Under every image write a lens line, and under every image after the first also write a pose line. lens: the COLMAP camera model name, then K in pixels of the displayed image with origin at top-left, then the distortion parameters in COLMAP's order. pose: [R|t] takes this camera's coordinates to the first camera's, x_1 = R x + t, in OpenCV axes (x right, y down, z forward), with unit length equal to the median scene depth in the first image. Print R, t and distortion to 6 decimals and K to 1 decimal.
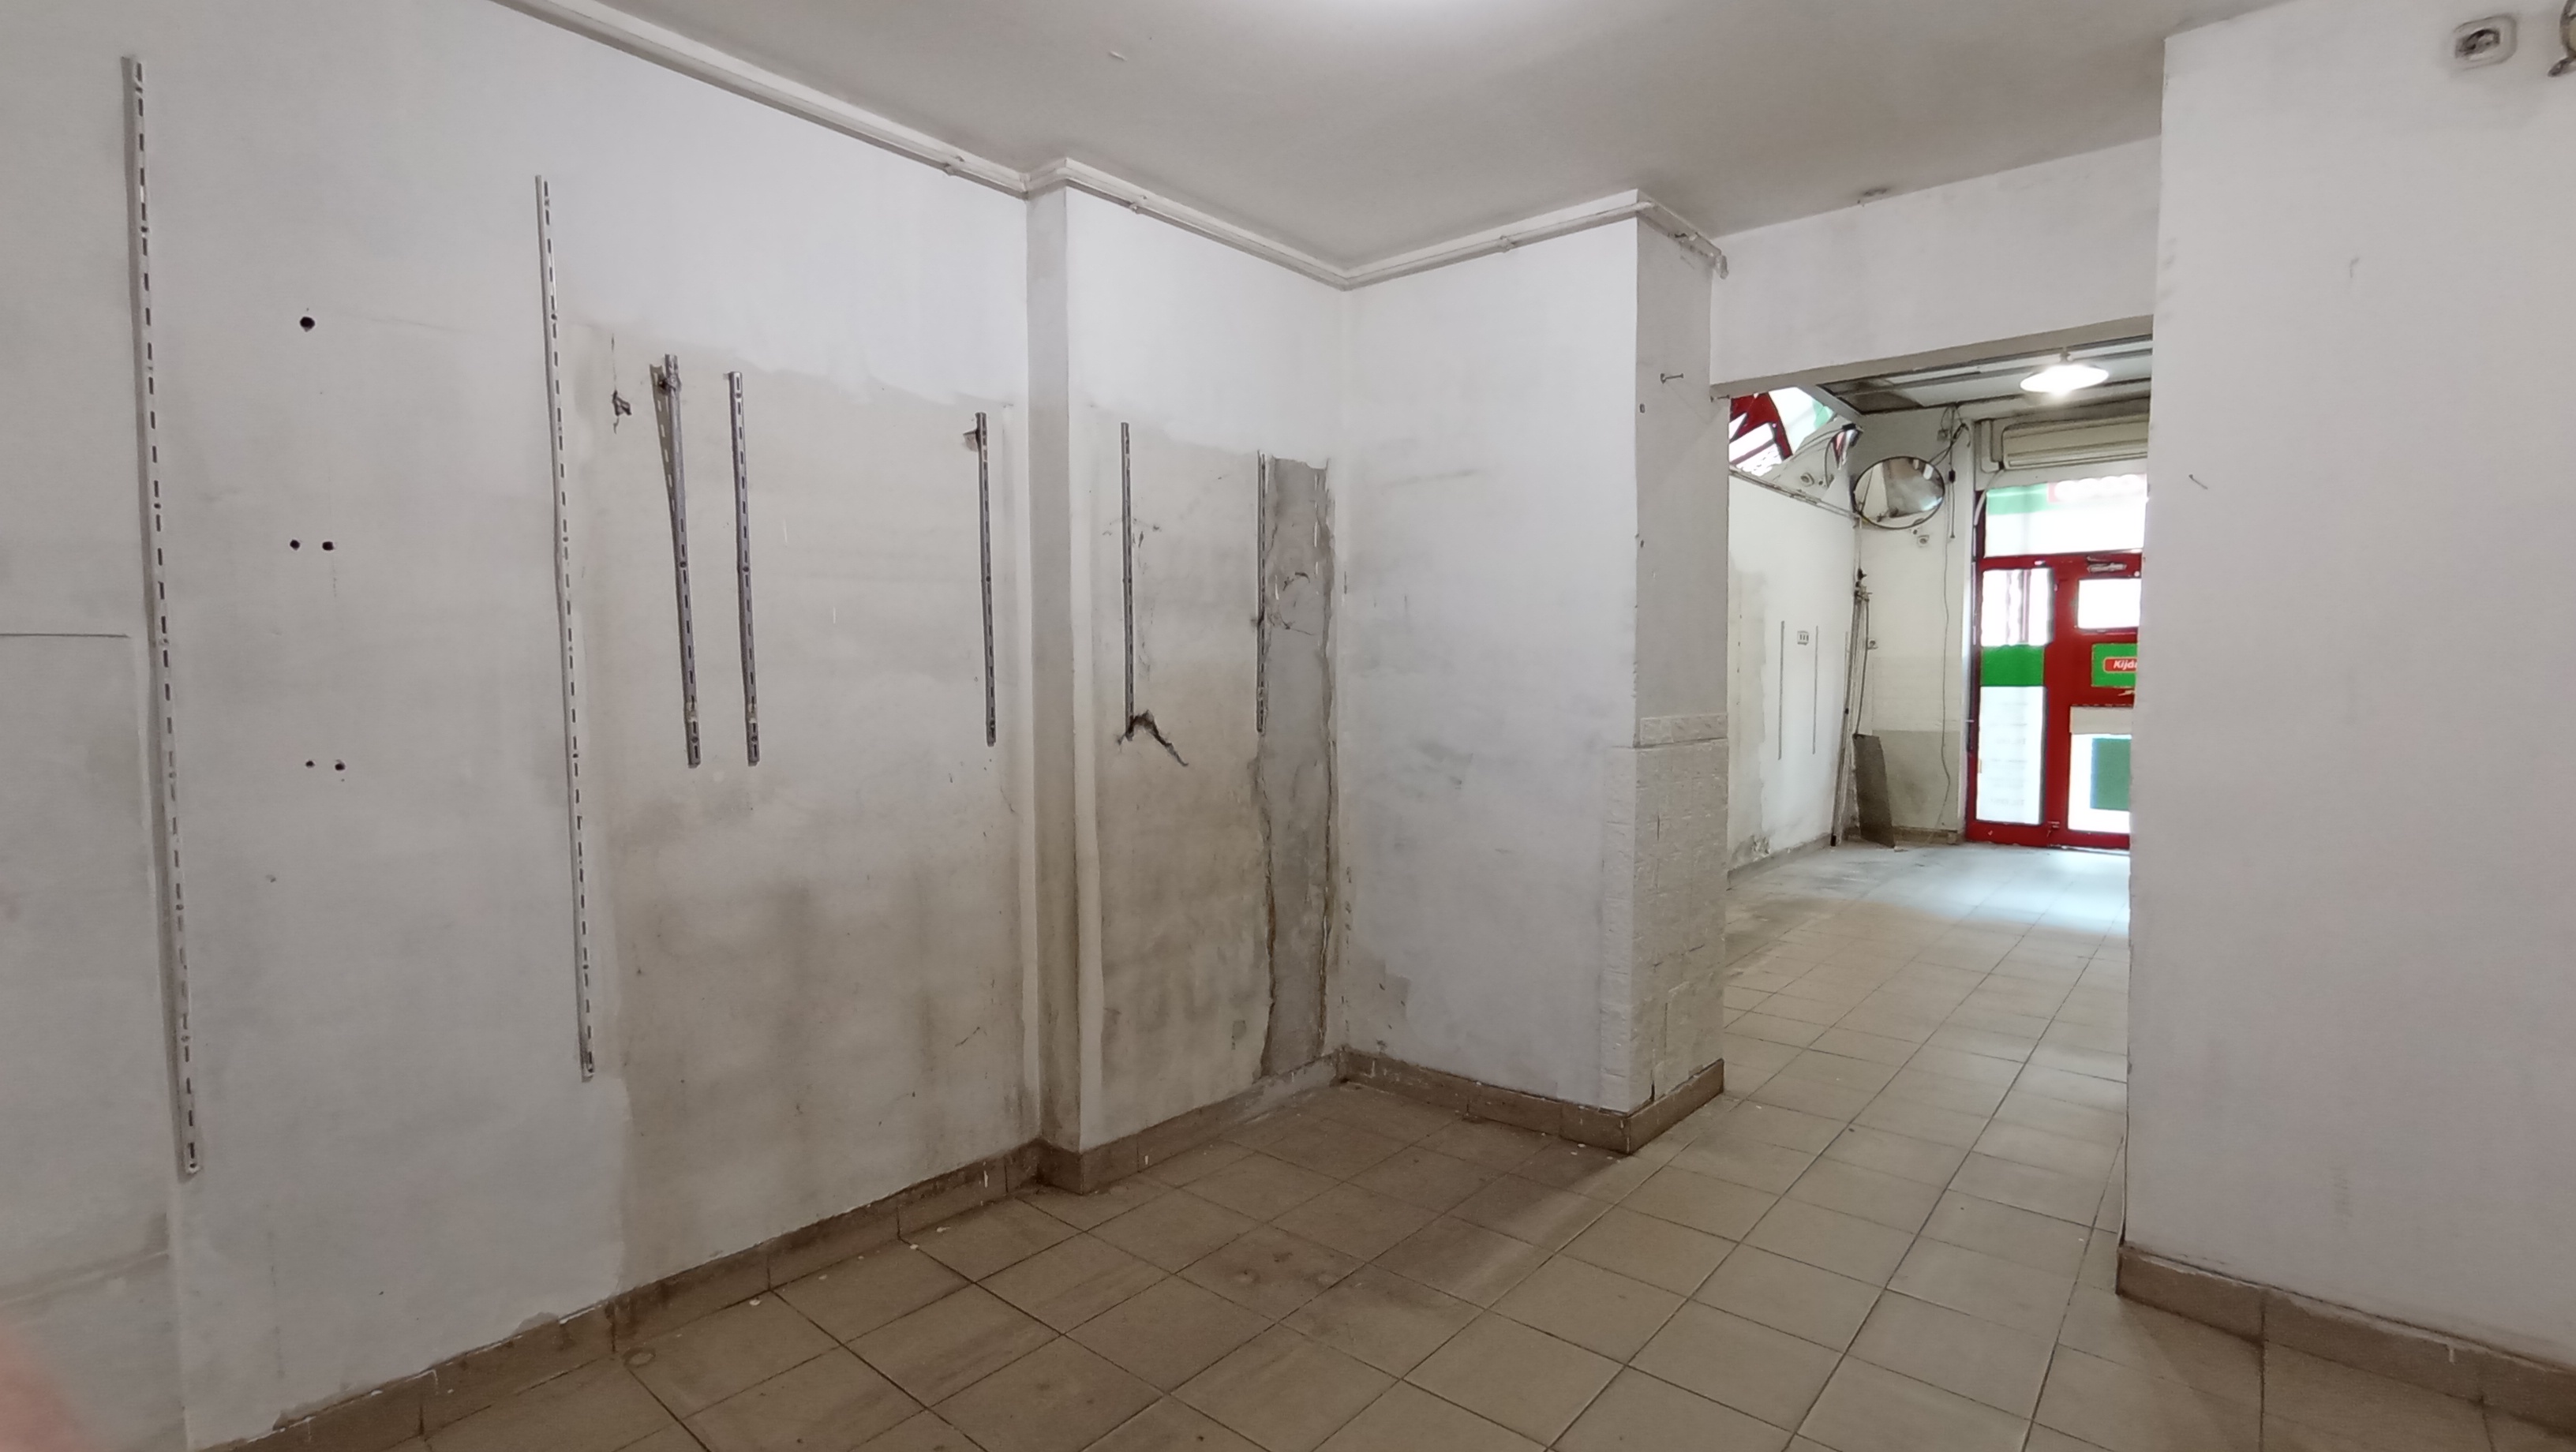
lens RADIAL K [[1175.1, 0, 1284.4], [0, 1175.1, 735.0], [0, 0, 1]] dist [-0.005389, 0.000098]
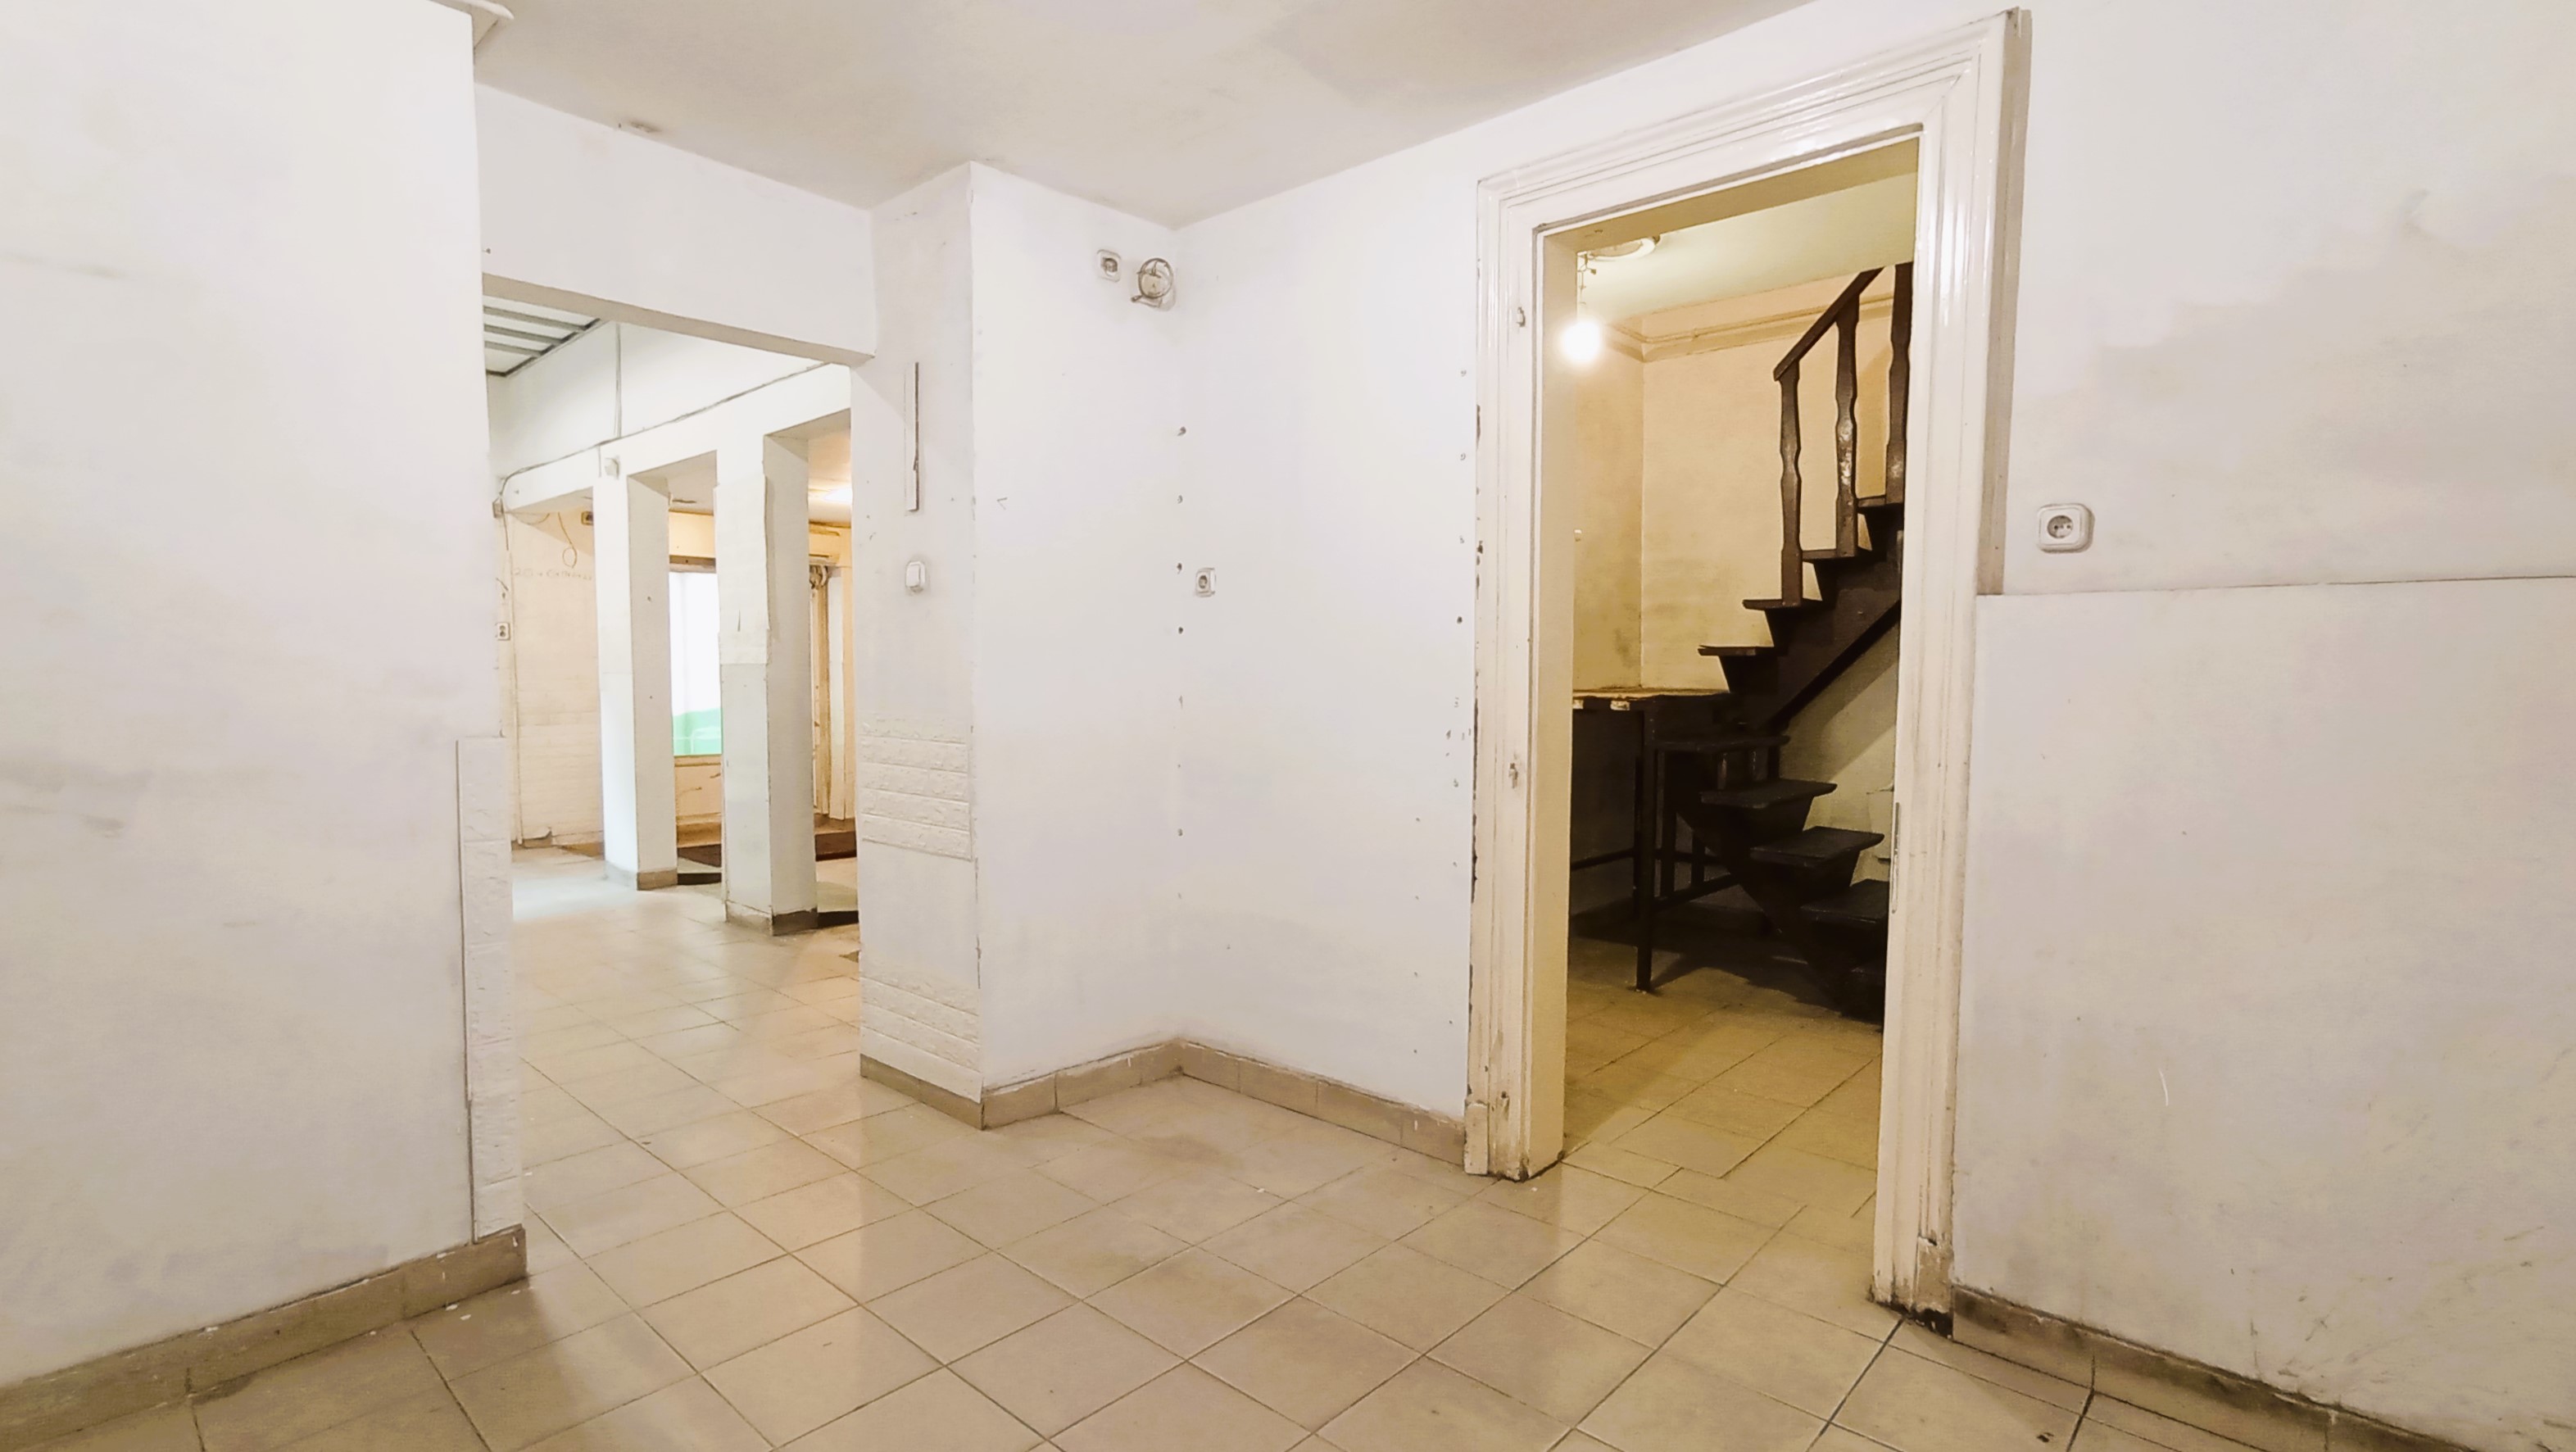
lens RADIAL K [[1175.2, 0, 1291.8], [0, 1175.2, 756.2], [0, 0, 1]] dist [-0.005389, 0.000098]
pose [[0.025547, -0.062845, 0.997696, -0.424119], [0.054913, 0.996603, 0.061370, 0.004654], [-0.998164, 0.053218, 0.028911, 0.469080]]
